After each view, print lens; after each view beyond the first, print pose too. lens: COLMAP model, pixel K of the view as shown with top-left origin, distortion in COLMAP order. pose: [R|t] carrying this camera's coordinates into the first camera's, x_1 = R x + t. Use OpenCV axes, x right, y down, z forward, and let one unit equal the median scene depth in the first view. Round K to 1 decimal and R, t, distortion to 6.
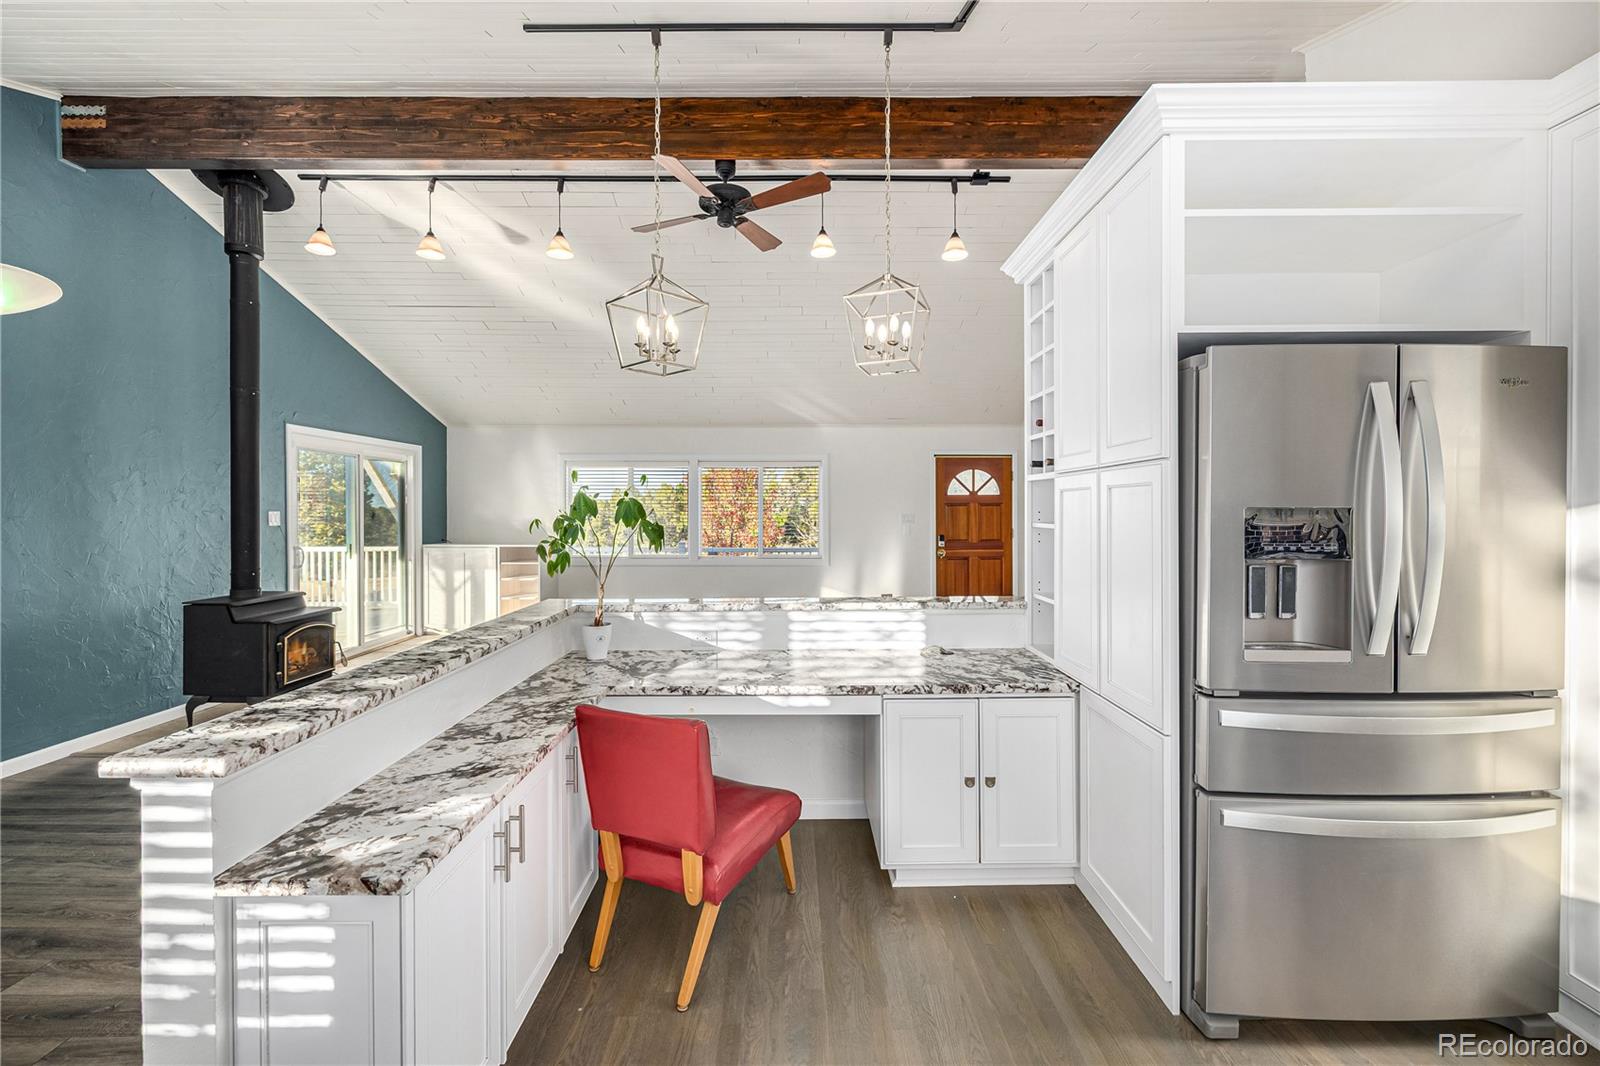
lens RADIAL K [[671.1, 0, 796.8], [0, 671.1, 517.6], [0, 0, 1]] dist [-0.002273, 0.000375]
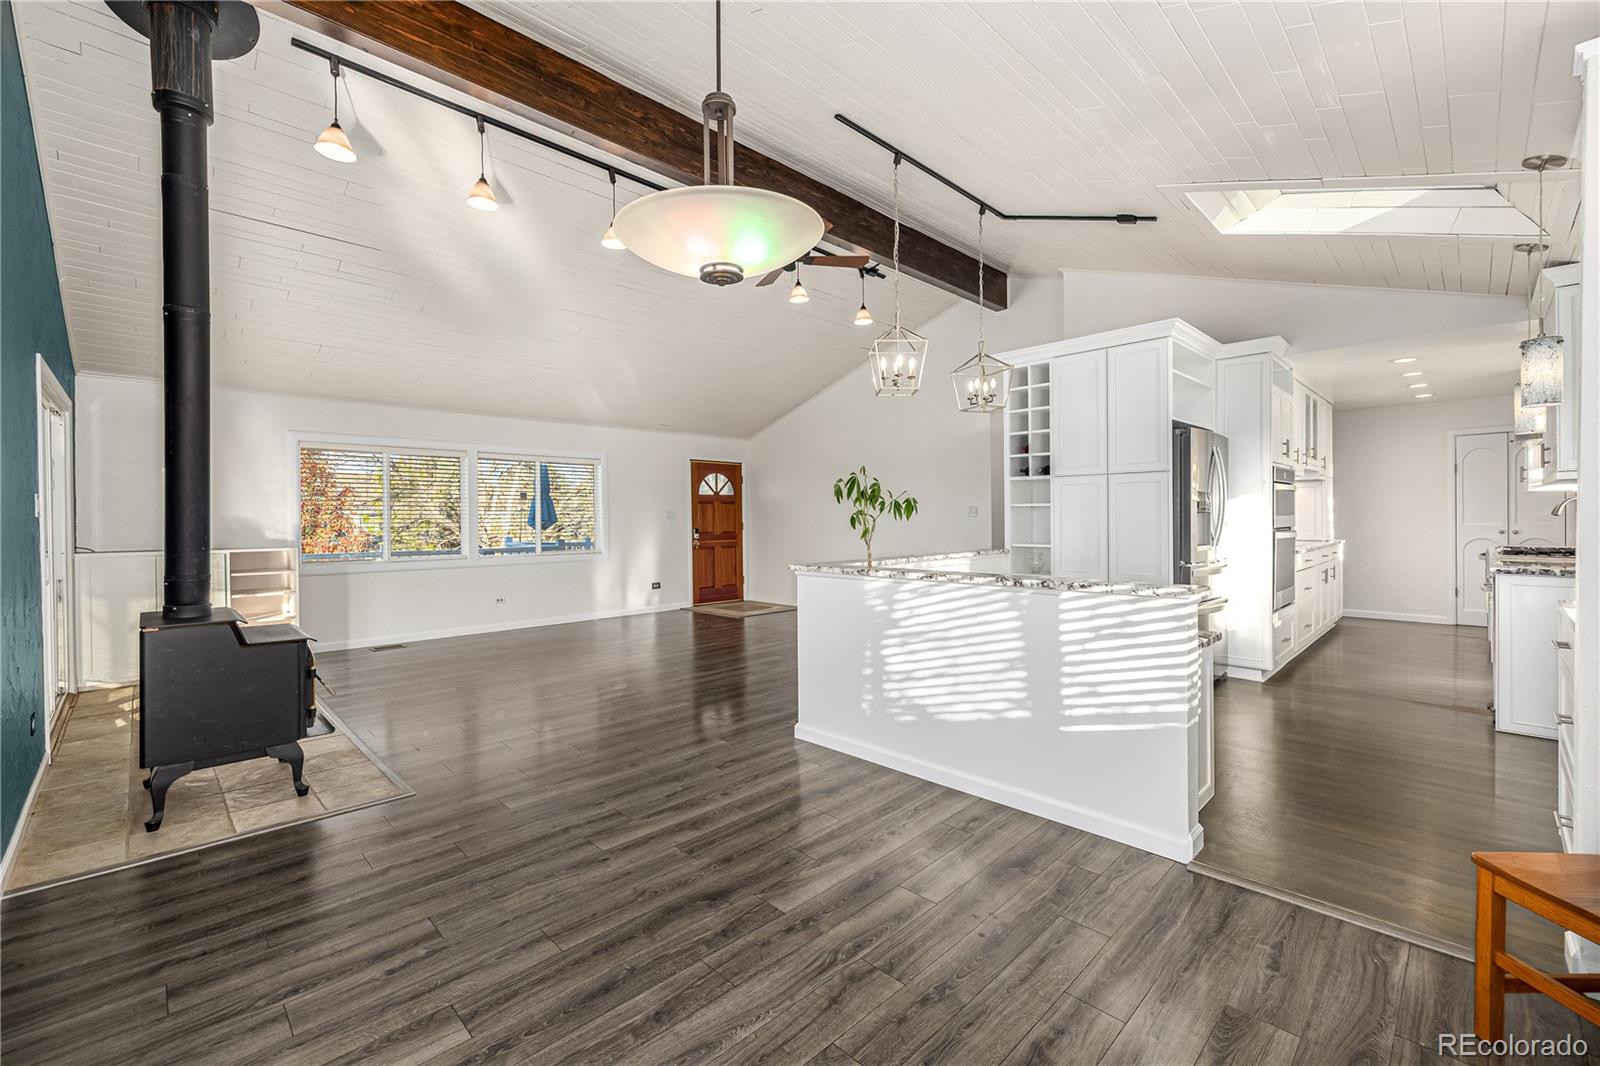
lens RADIAL K [[671.1, 0, 792.7], [0, 671.1, 528.7], [0, 0, 1]] dist [-0.002273, 0.000375]
pose [[0.718375, -0.016305, 0.695465, -0.473556], [0.011789, 0.999867, 0.011264, 0.015214], [-0.695556, 0.000107, 0.718472, 0.046547]]
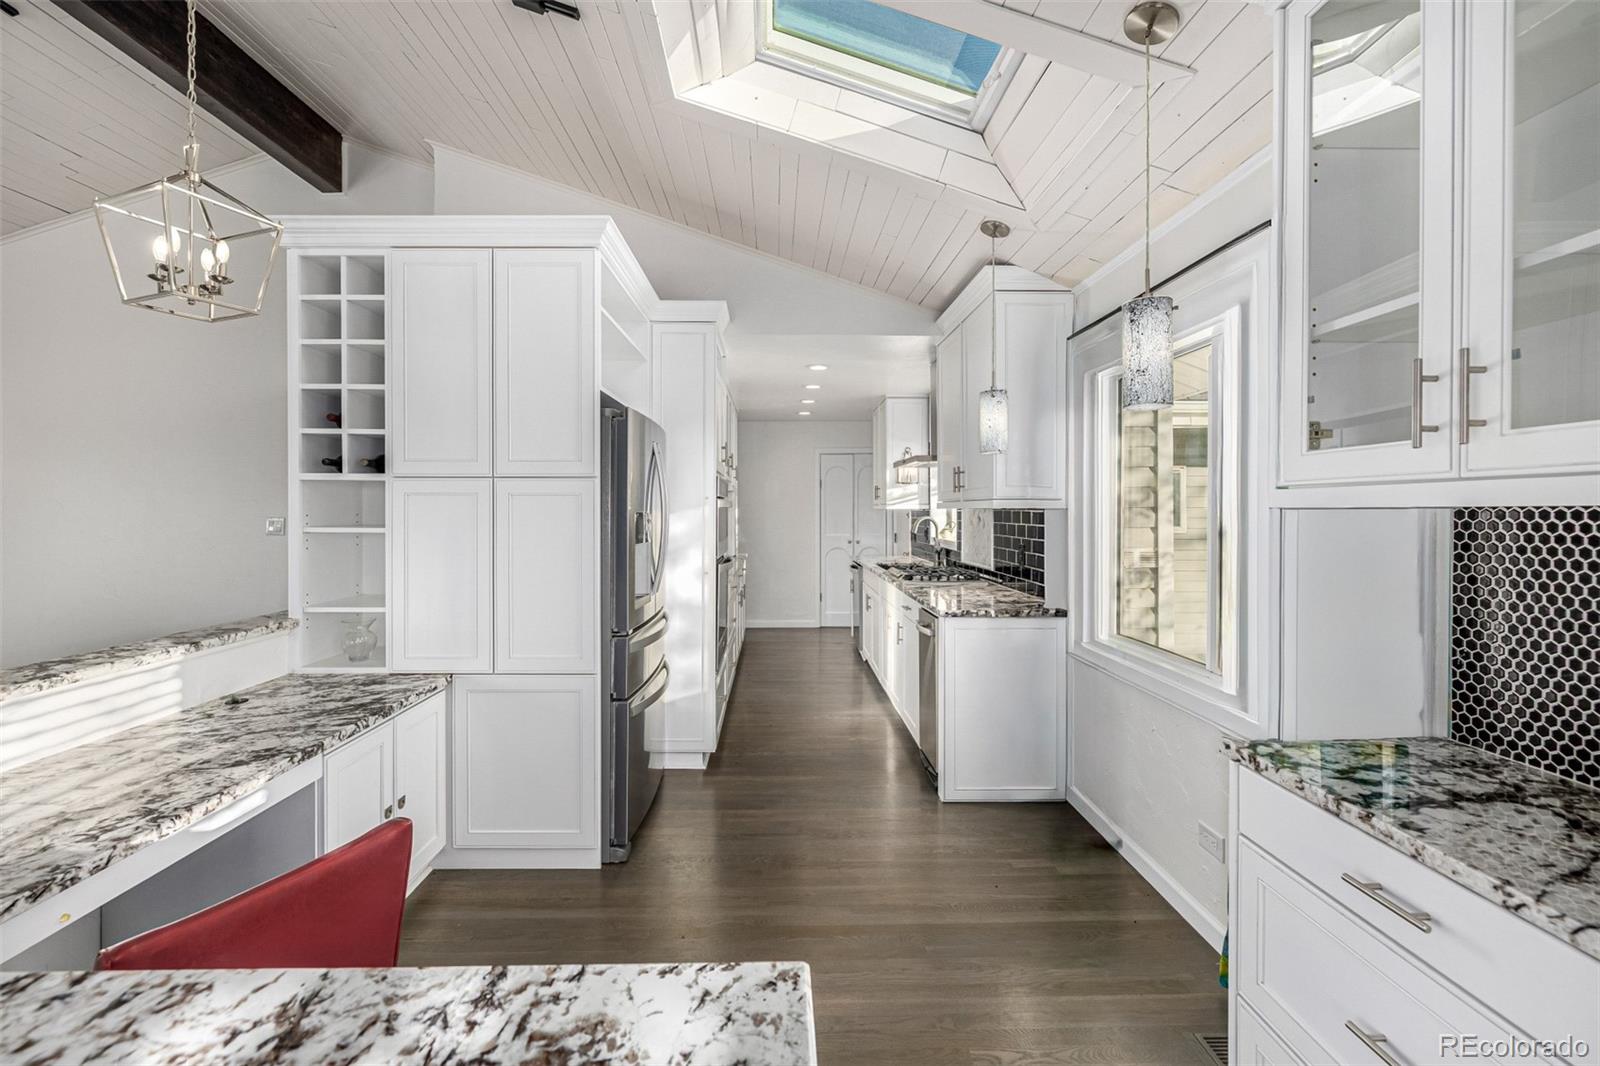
lens RADIAL K [[671.1, 0, 779.2], [0, 671.1, 509.7], [0, 0, 1]] dist [-0.002273, 0.000375]
pose [[-0.009110, 0.000838, 0.999958, -0.201715], [0.004660, 0.999989, -0.000796, -0.005474], [-0.999948, 0.004653, -0.009114, 0.138421]]
